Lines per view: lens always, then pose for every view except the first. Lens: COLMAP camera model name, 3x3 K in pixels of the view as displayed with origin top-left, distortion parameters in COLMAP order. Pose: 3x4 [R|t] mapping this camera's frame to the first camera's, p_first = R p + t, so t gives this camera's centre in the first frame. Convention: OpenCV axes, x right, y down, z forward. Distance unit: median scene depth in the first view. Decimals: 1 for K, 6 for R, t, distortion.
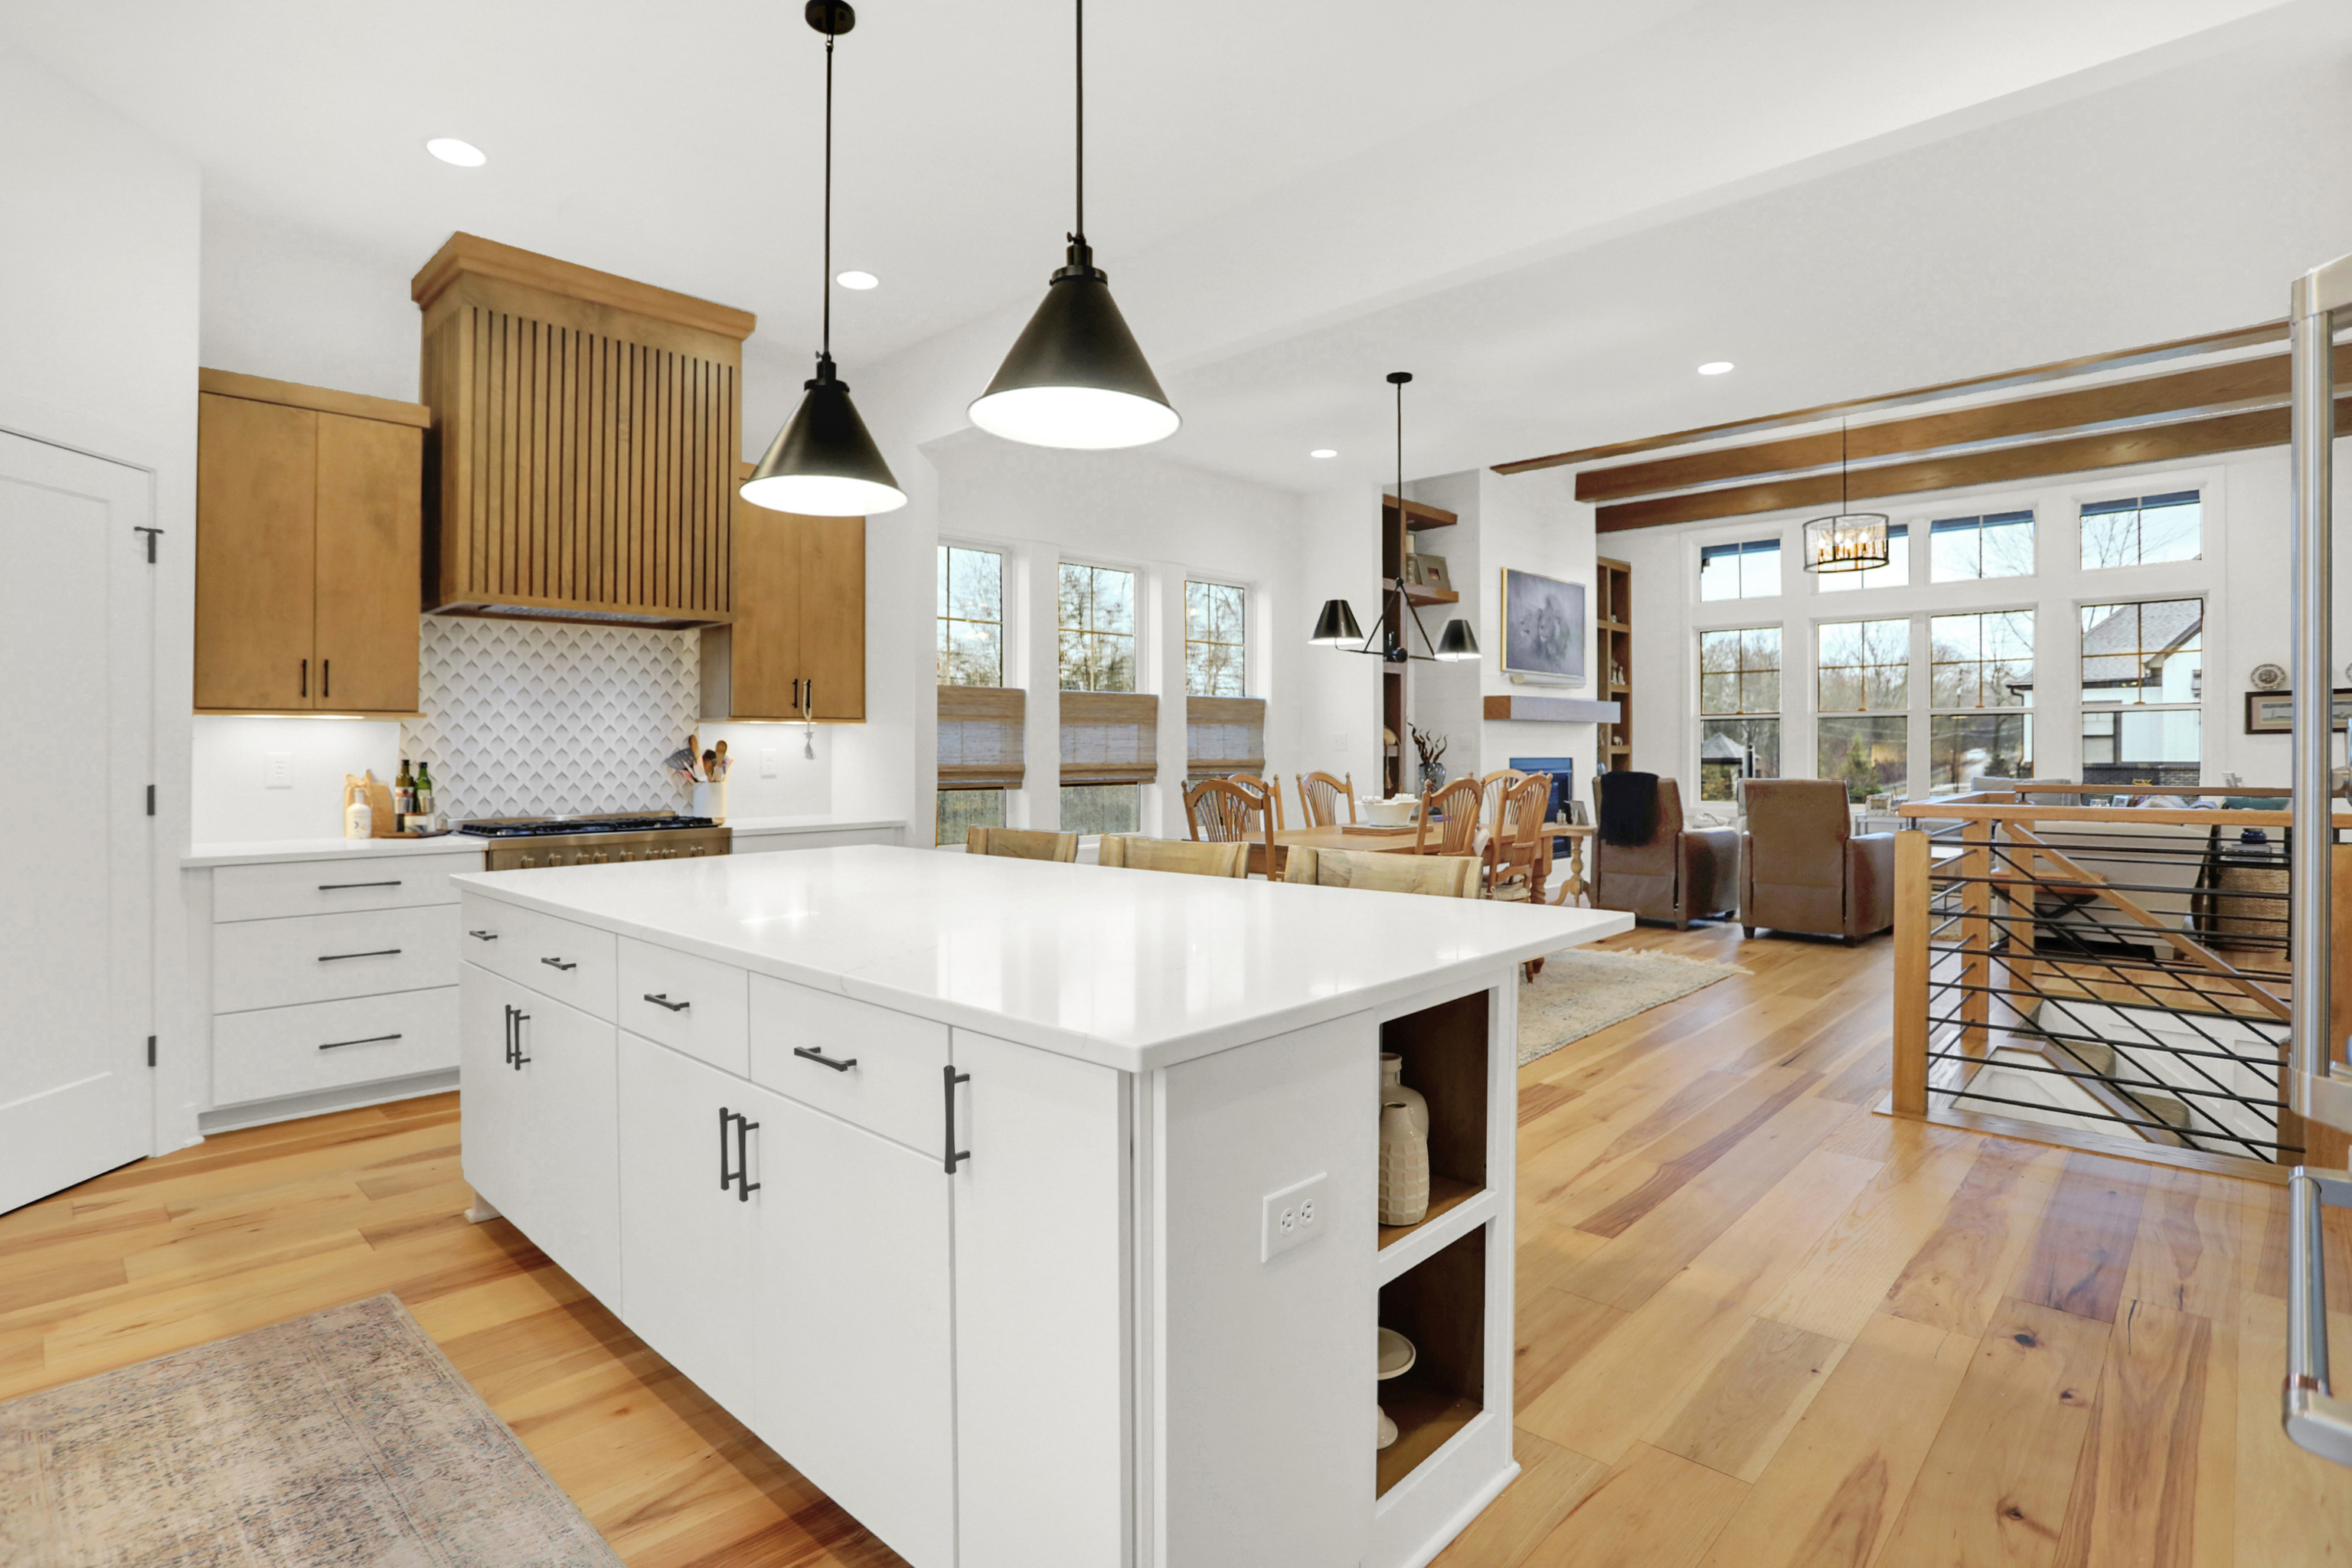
lens RADIAL K [[1180.7, 0, 1169.5], [0, 1180.7, 769.9], [0, 0, 1]] dist [-0.068026, 0.028493]
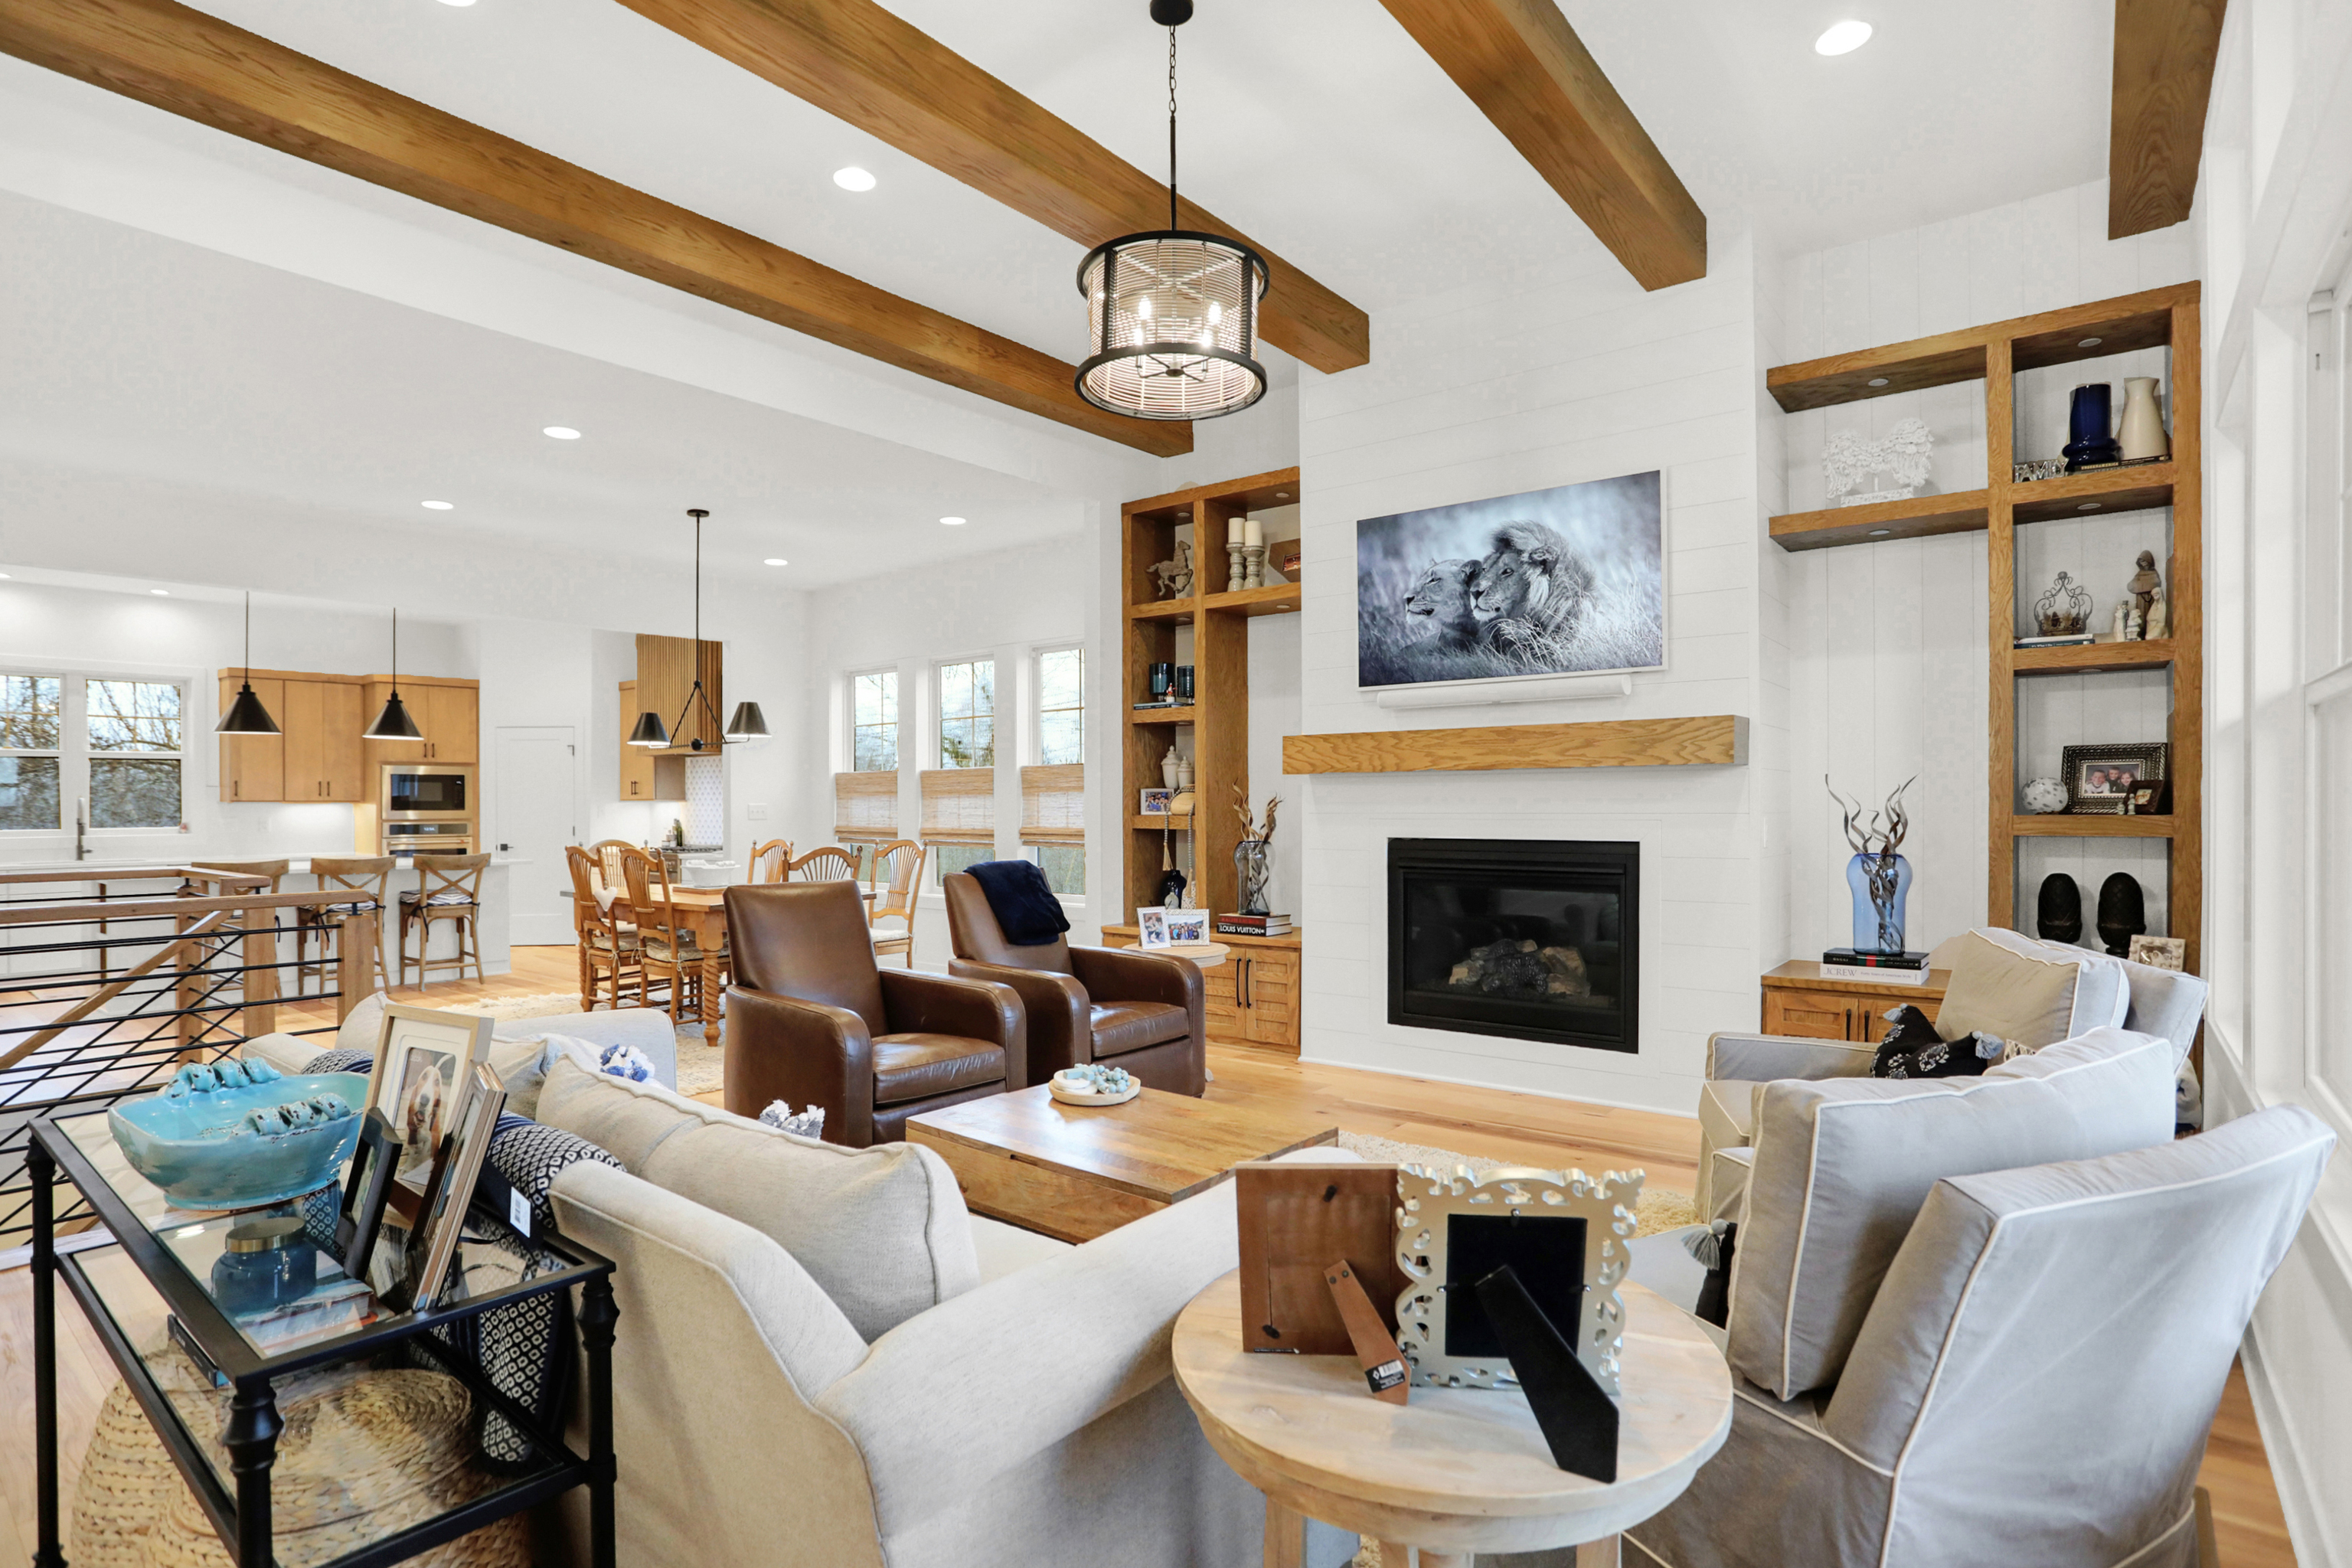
lens RADIAL K [[1180.7, 0, 1178.8], [0, 1180.7, 809.1], [0, 0, 1]] dist [-0.068026, 0.028493]
pose [[0.081626, 0.010361, -0.996609, 1.298421], [-0.008188, 0.999919, 0.009725, -0.042474], [0.996629, 0.007367, 0.081704, 1.263961]]
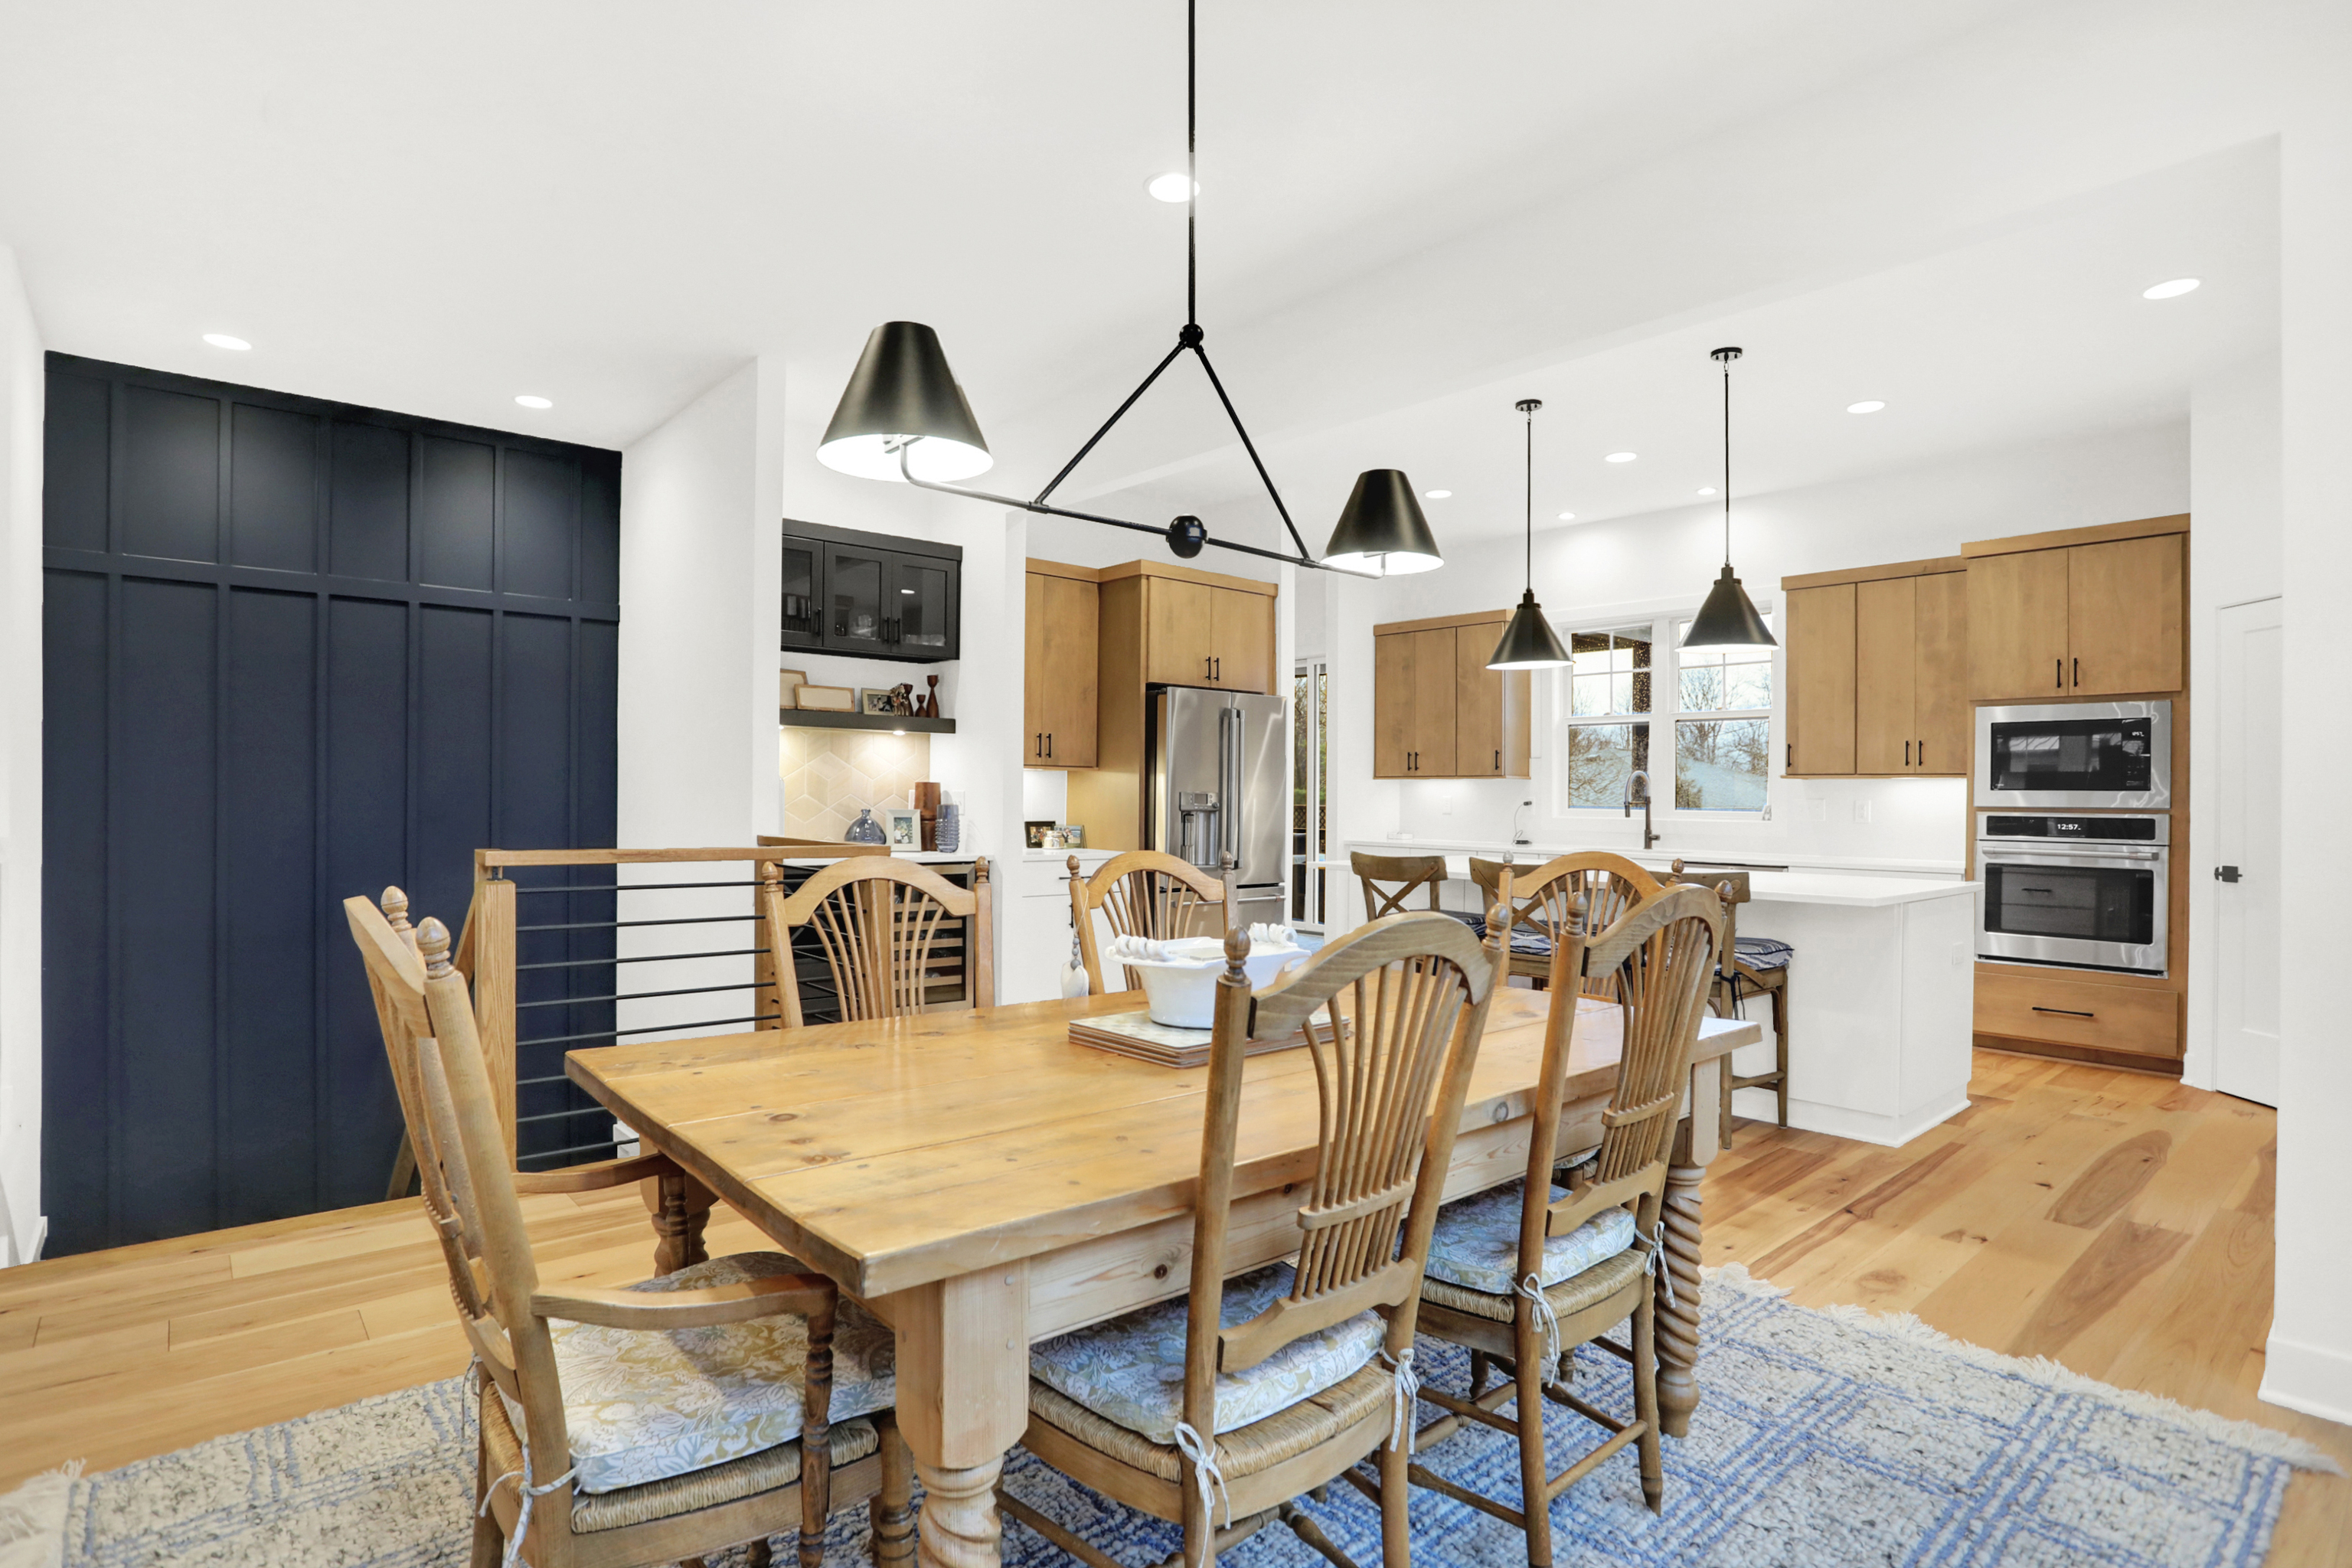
lens RADIAL K [[1204.2, 0, 1198.7], [0, 1204.2, 791.5], [0, 0, 1]] dist [-0.029485, 0.007716]
pose [[-0.996668, -0.004719, 0.081423, 0.139716], [-0.004049, 0.999957, 0.008393, -0.019781], [-0.081460, 0.008035, -0.996644, 1.249742]]
